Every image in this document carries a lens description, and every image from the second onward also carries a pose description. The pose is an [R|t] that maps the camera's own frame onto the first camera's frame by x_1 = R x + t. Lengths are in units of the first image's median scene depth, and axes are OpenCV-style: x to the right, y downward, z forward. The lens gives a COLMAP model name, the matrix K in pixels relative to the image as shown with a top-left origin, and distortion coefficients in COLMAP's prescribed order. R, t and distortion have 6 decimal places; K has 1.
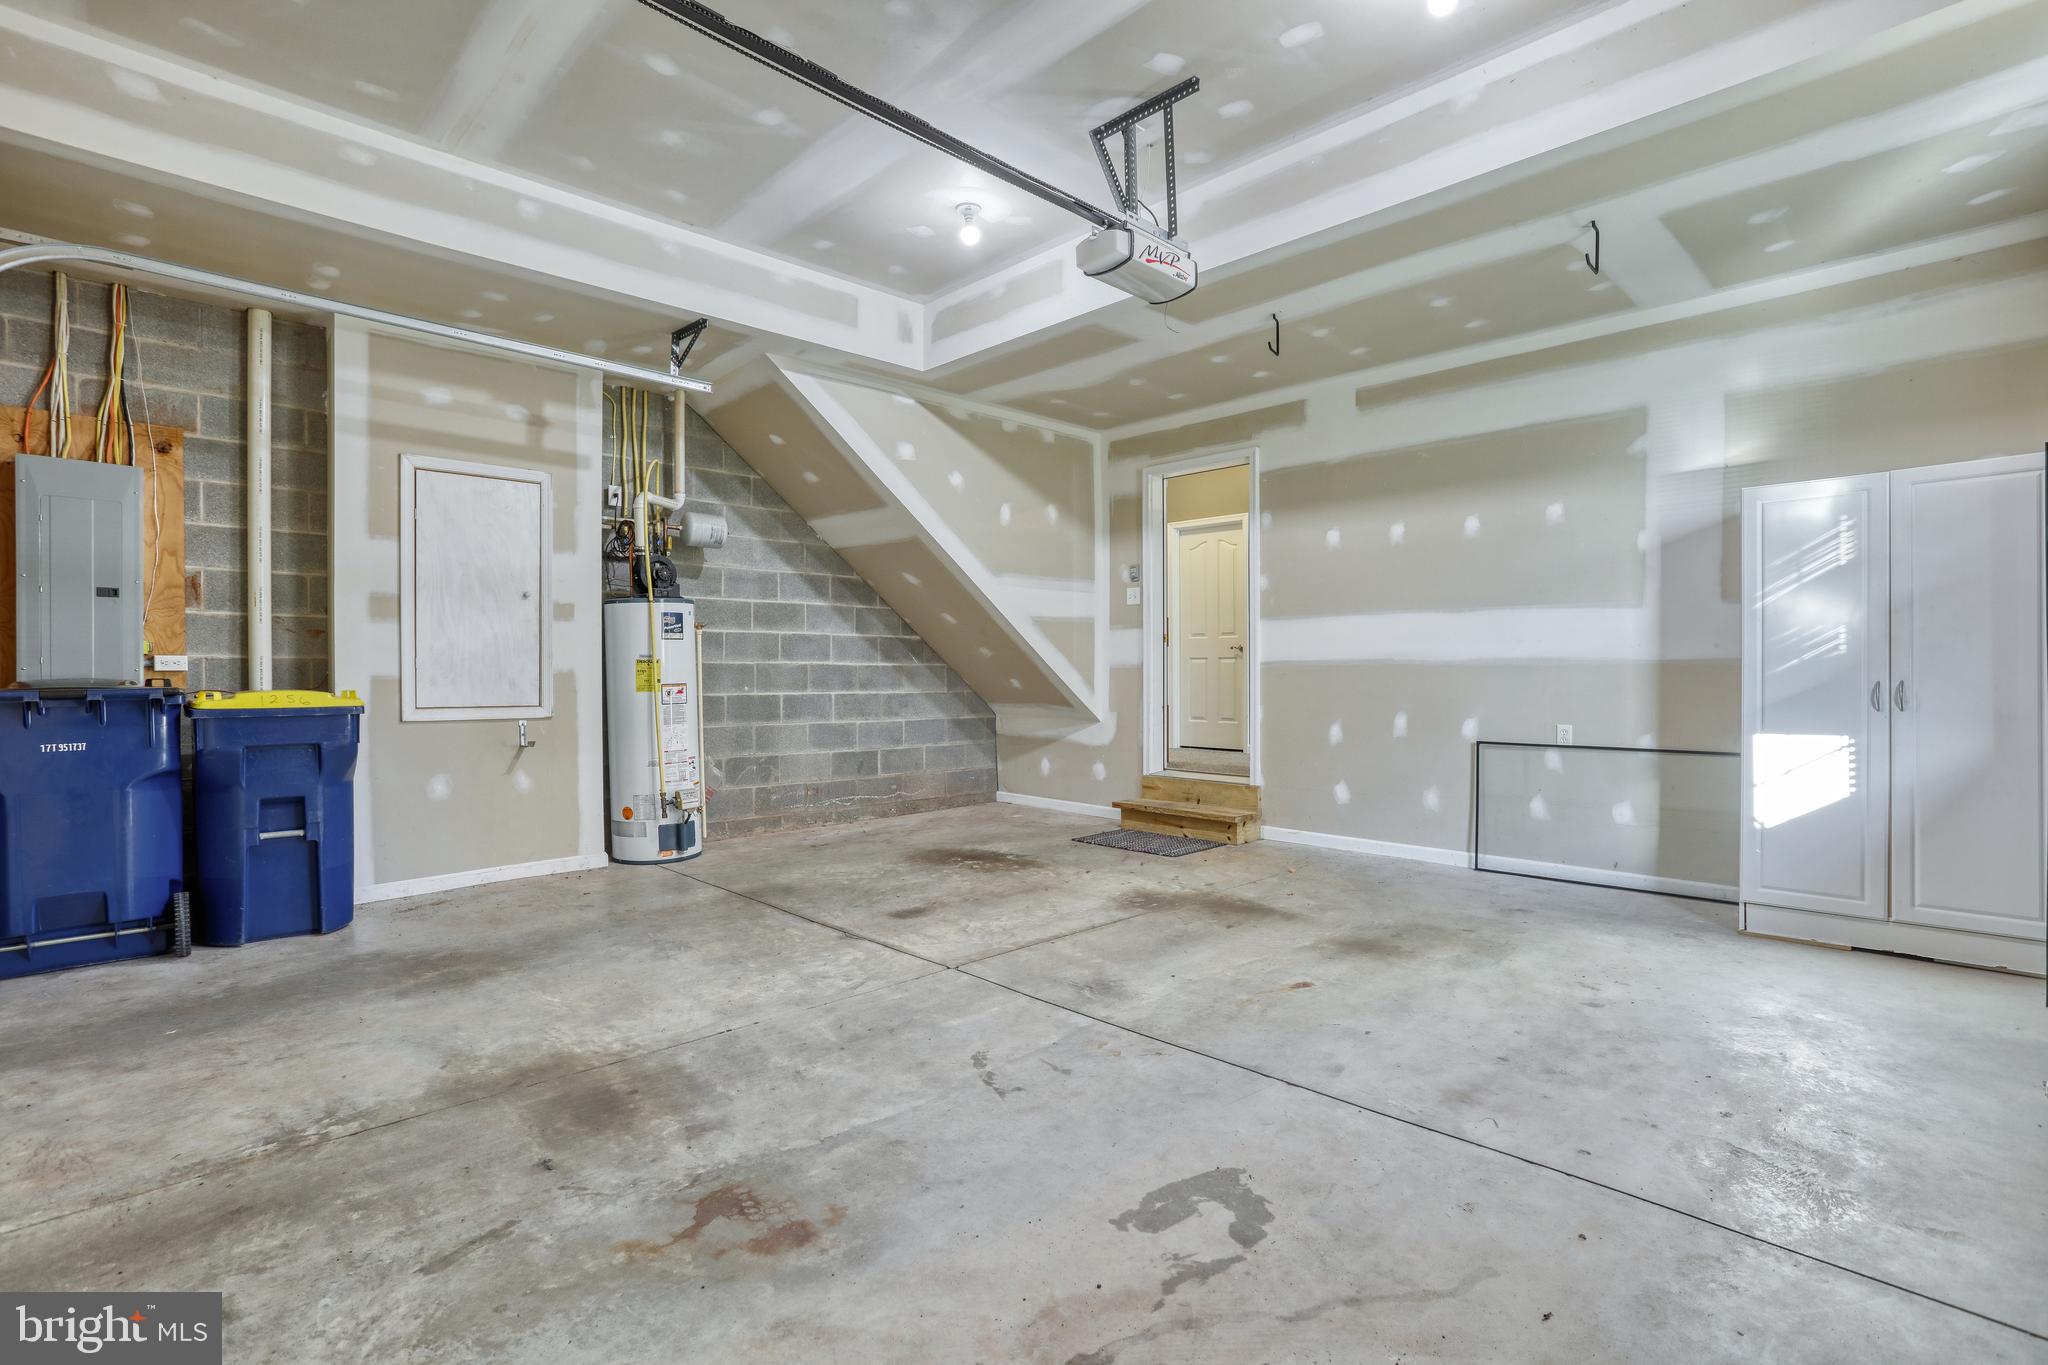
lens RADIAL K [[984.1, 0, 1034.5], [0, 984.1, 678.6], [0, 0, 1]] dist [-0.048757, 0.030563]
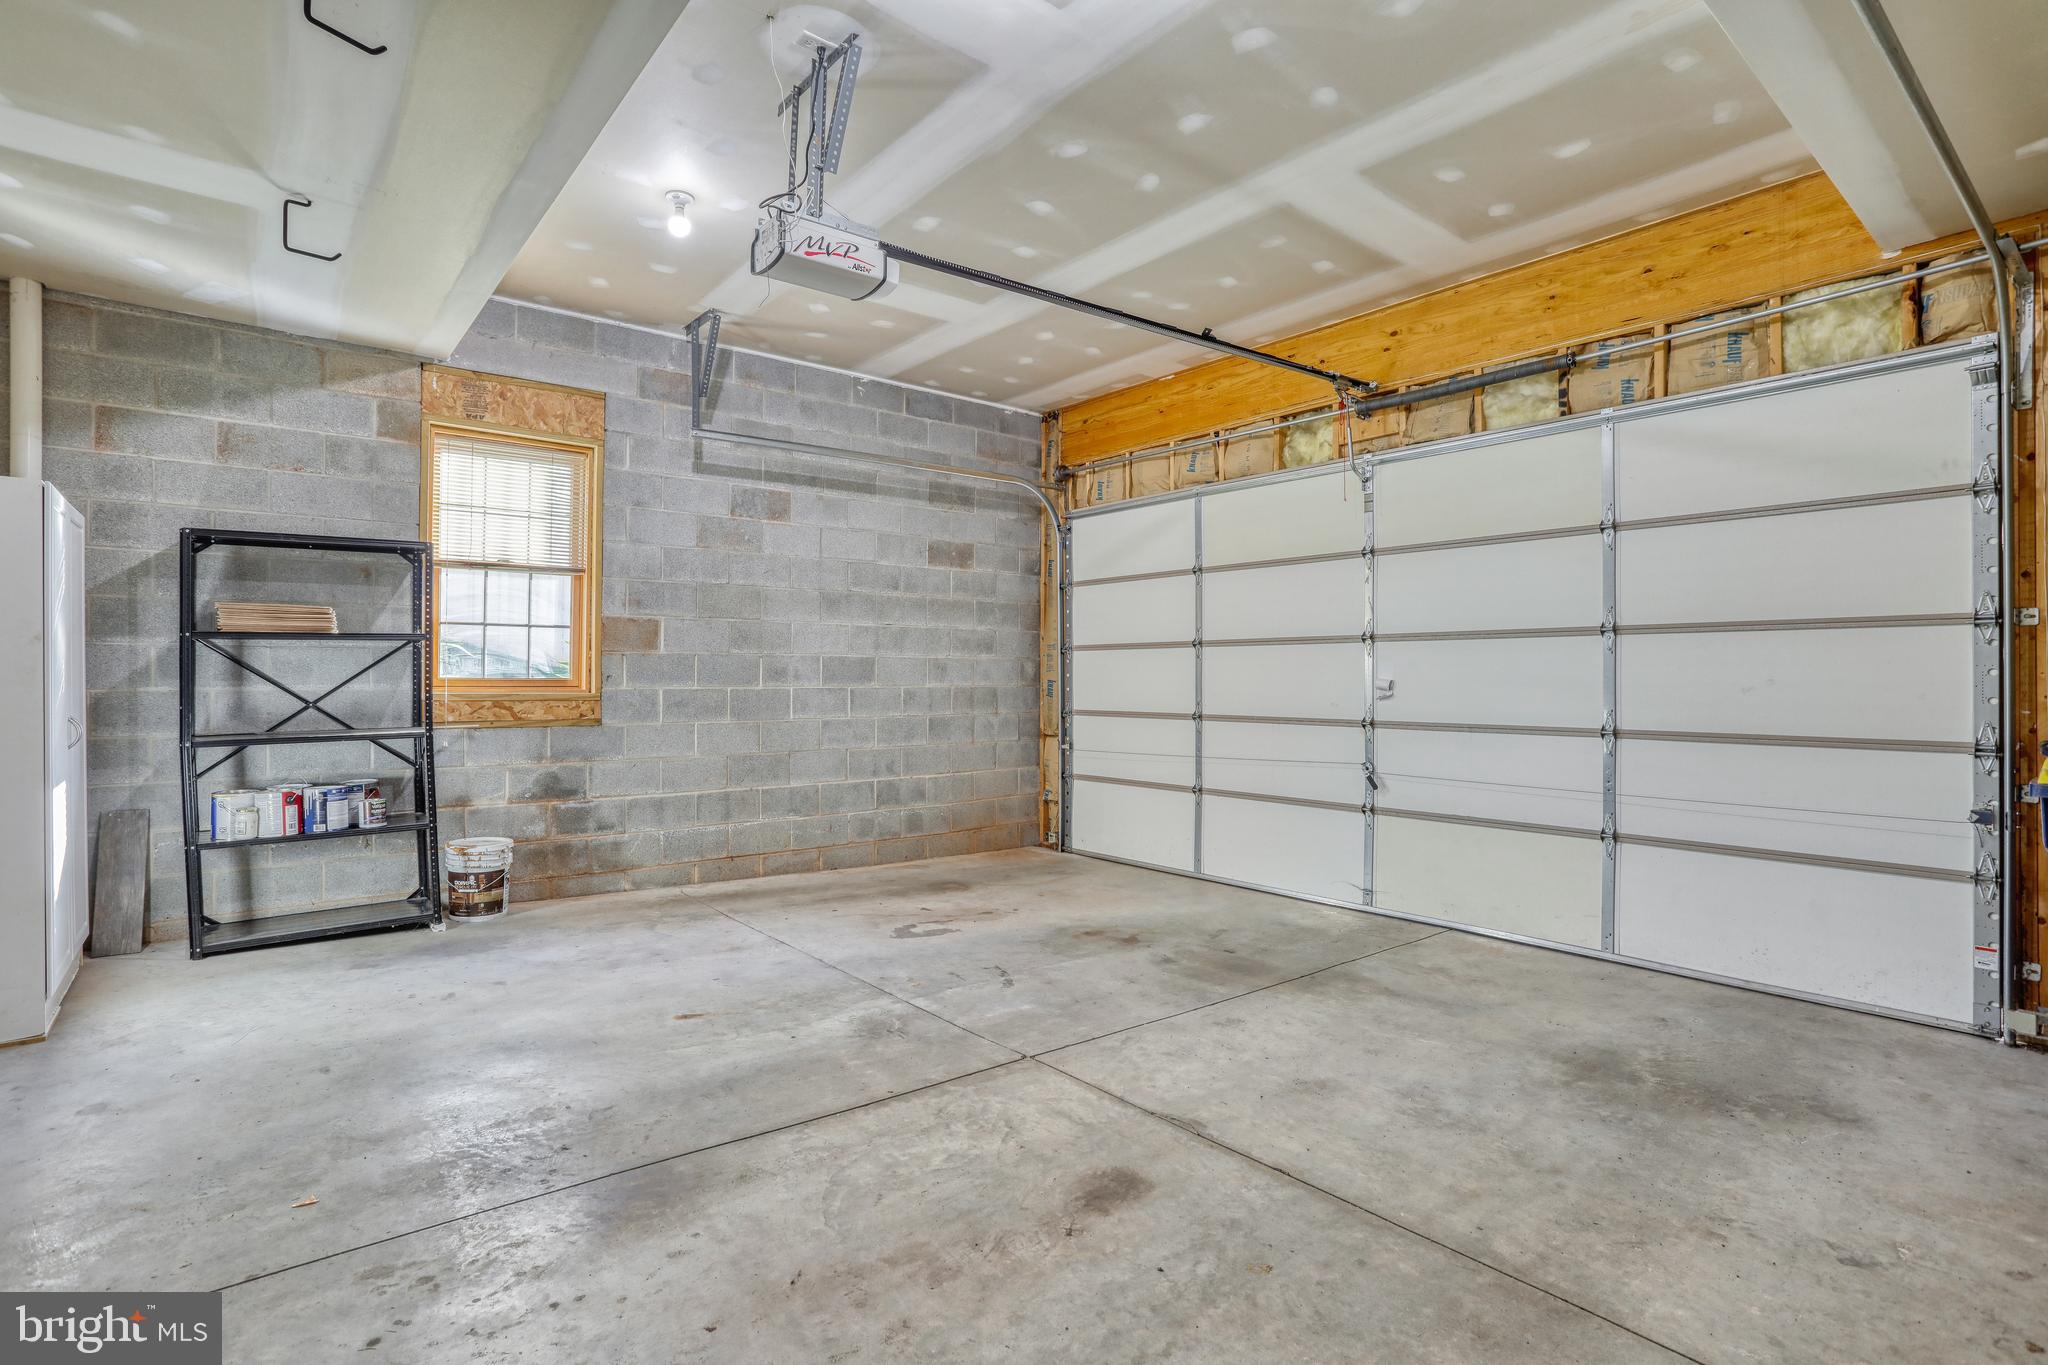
lens RADIAL K [[984.1, 0, 1034.5], [0, 984.1, 678.6], [0, 0, 1]] dist [-0.048757, 0.030563]
pose [[-0.997413, -0.002071, 0.071852, -0.169835], [-0.001922, 0.999996, 0.002144, -0.045666], [-0.071856, 0.002000, -0.997413, 2.099207]]
